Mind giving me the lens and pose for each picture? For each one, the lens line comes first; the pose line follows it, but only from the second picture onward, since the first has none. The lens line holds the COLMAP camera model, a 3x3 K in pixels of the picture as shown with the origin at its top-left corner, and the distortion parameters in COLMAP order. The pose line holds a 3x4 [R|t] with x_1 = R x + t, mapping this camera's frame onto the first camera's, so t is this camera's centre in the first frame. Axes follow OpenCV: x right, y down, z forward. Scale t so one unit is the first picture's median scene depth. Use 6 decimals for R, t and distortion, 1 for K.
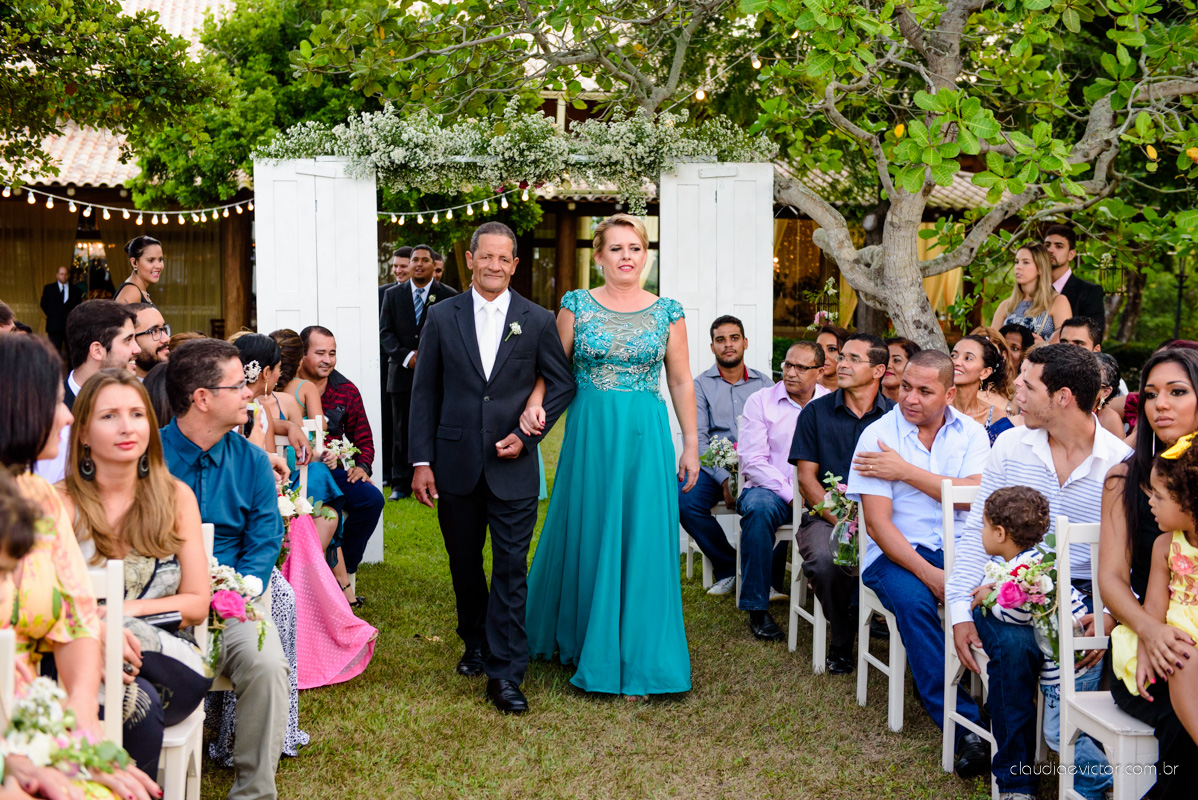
lens RADIAL K [[1752.7, 0, 597.3], [0, 1752.7, 415.0], [0, 0, 1]] dist [0.035743, 0.000000]
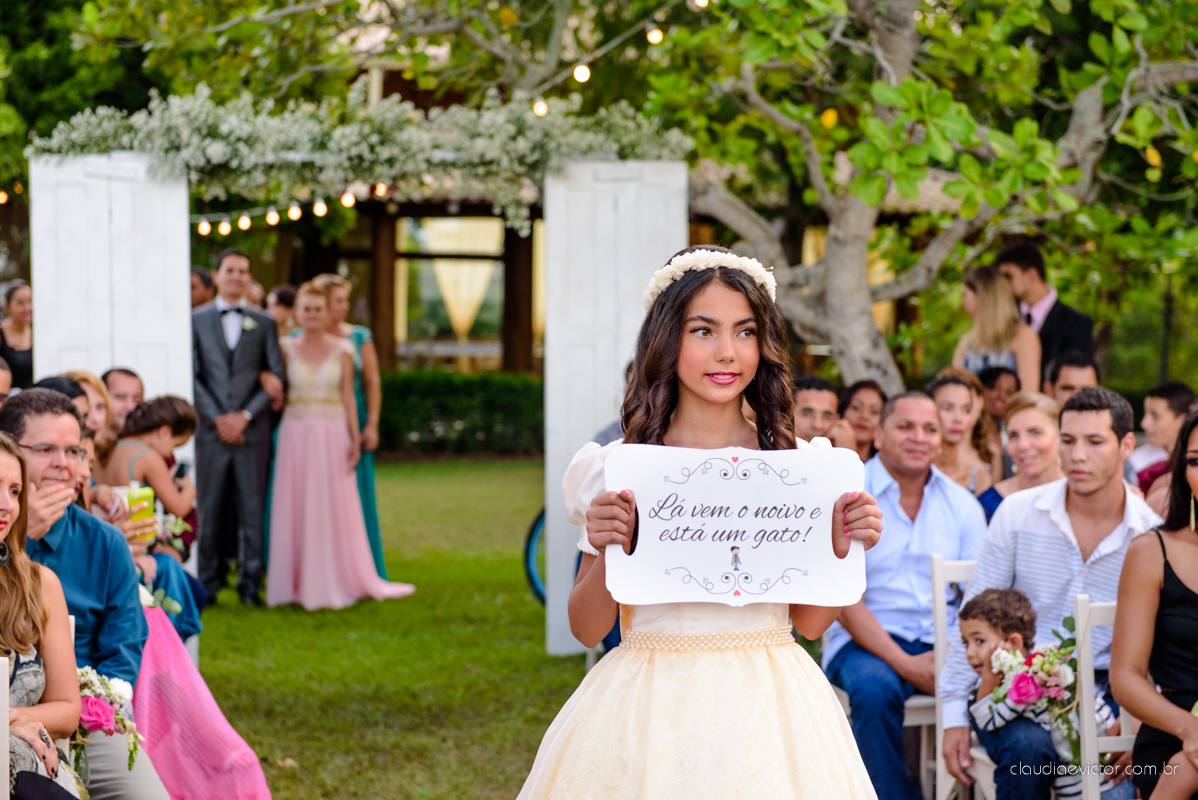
lens RADIAL K [[2319.5, 0, 595.3], [0, 2319.5, 398.7], [0, 0, 1]] dist [0.050940, 0.000000]
pose [[0.996550, -0.004999, 0.082840, -0.030562], [0.007808, 0.999404, -0.033618, -0.000540], [-0.082622, 0.034149, 0.995996, -0.050656]]
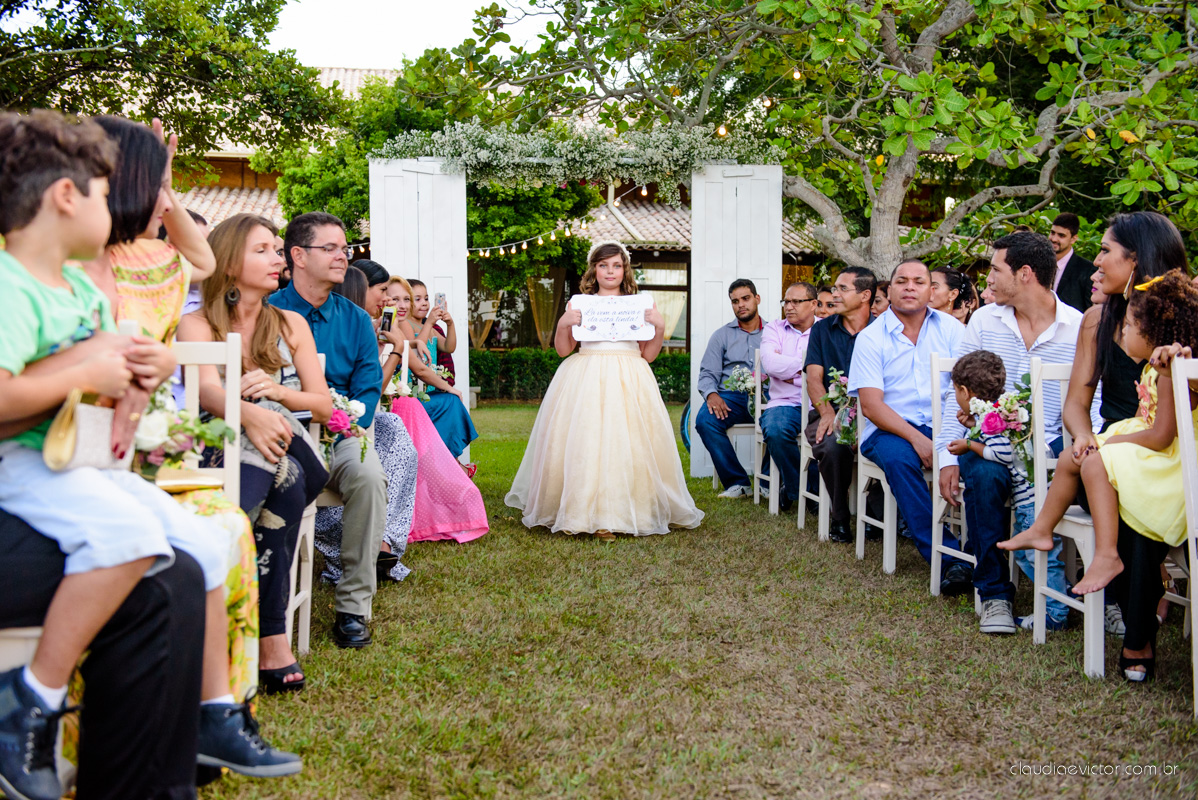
lens RADIAL K [[1350.9, 0, 603.8], [0, 1350.9, 403.2], [0, 0, 1]] dist [0.025645, 0.000000]
pose [[0.999669, 0.002185, -0.025616, -0.001875], [-0.002910, 0.999595, -0.028318, 0.056450], [0.025544, 0.028383, 0.999271, 0.038311]]
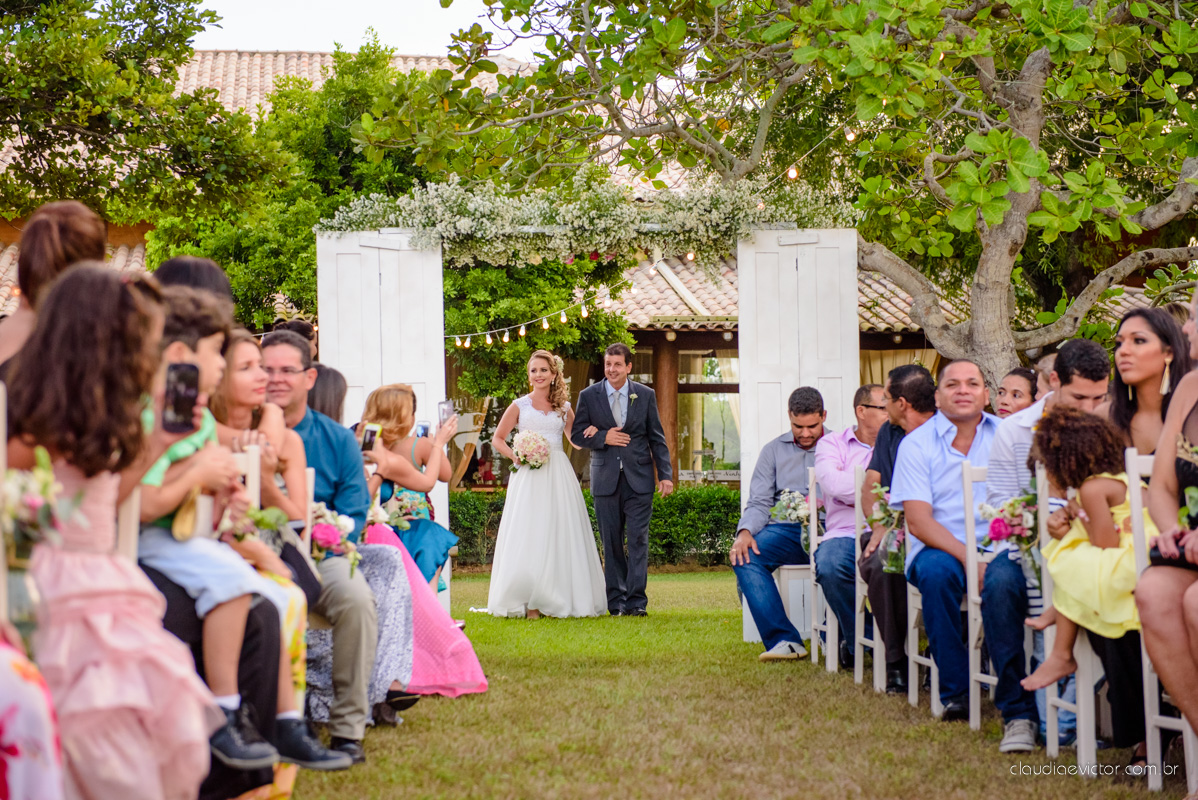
lens RADIAL K [[2319.5, 0, 617.2], [0, 2319.5, 426.3], [0, 0, 1]] dist [0.050940, 0.000000]
pose [[0.998828, -0.016270, -0.045581, 0.027612], [0.011787, 0.995220, -0.096943, 0.087693], [0.046940, 0.096292, 0.994246, -0.260128]]
